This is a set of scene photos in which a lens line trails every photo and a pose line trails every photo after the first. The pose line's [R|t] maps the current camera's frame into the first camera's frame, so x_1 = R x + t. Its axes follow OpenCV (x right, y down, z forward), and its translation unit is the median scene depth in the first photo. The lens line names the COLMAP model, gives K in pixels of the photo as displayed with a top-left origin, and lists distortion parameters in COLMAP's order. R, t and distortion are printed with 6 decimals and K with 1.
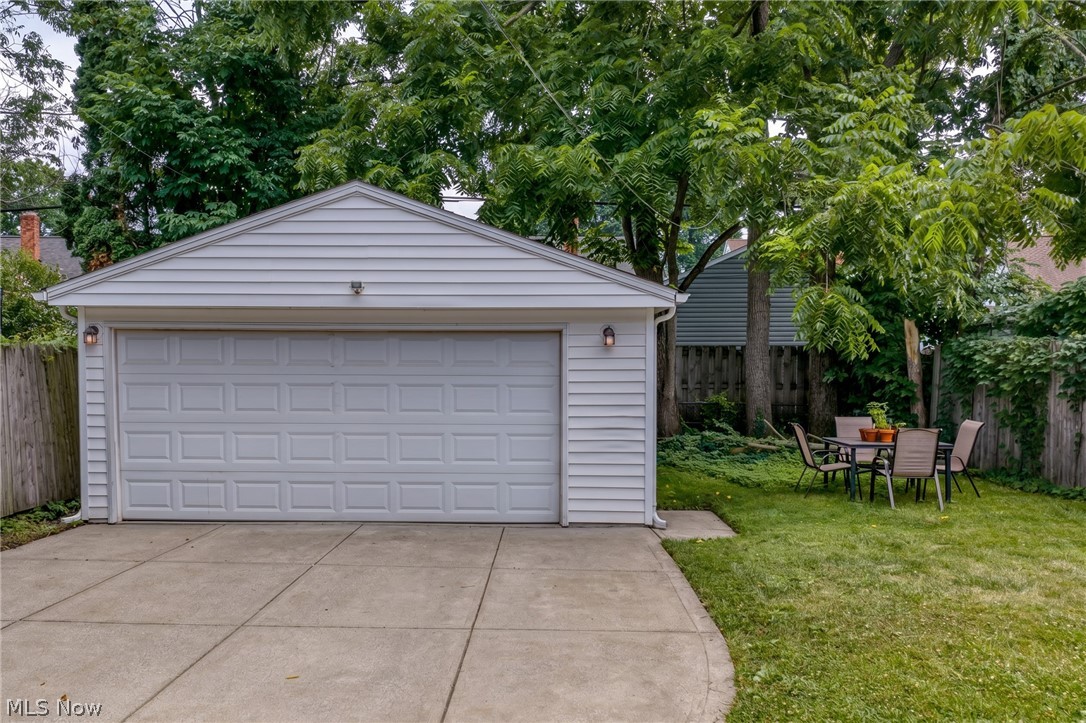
lens RADIAL K [[910.9, 0, 482.9], [0, 910.9, 406.4], [0, 0, 1]] dist [0.020042, -0.006509]
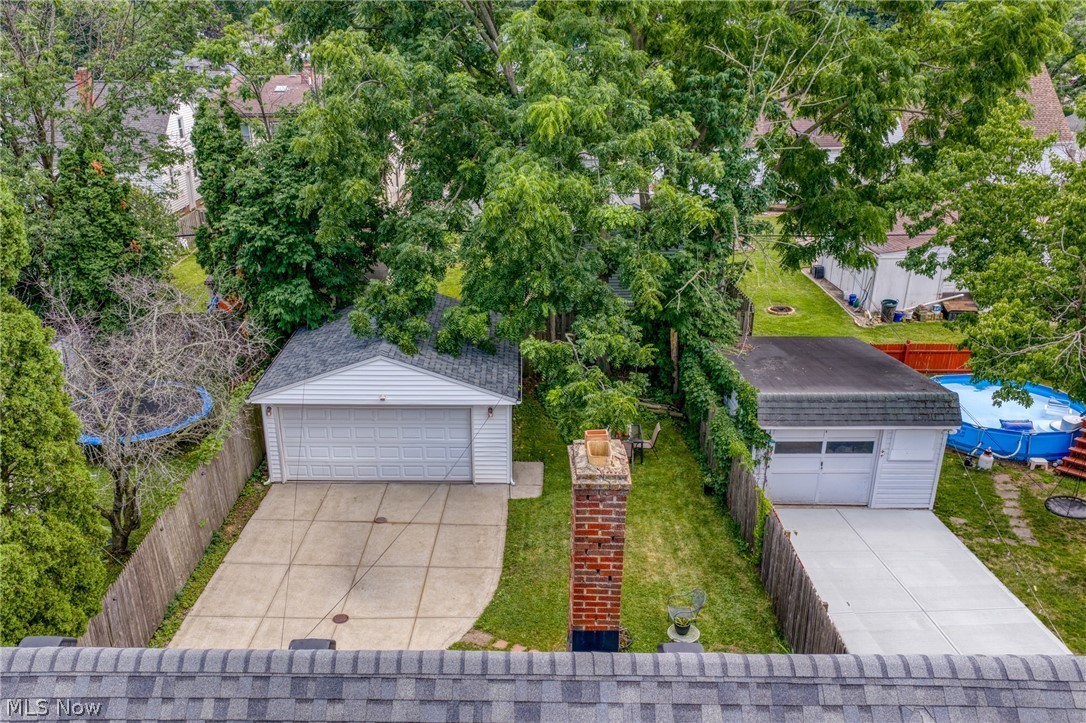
lens RADIAL K [[910.9, 0, 482.9], [0, 910.9, 406.4], [0, 0, 1]] dist [0.020042, -0.006509]
pose [[0.999972, -0.006965, -0.002792, 0.113276], [0.007504, 0.932909, 0.360033, -0.844070], [0.000097, -0.360044, 0.932935, -1.065253]]
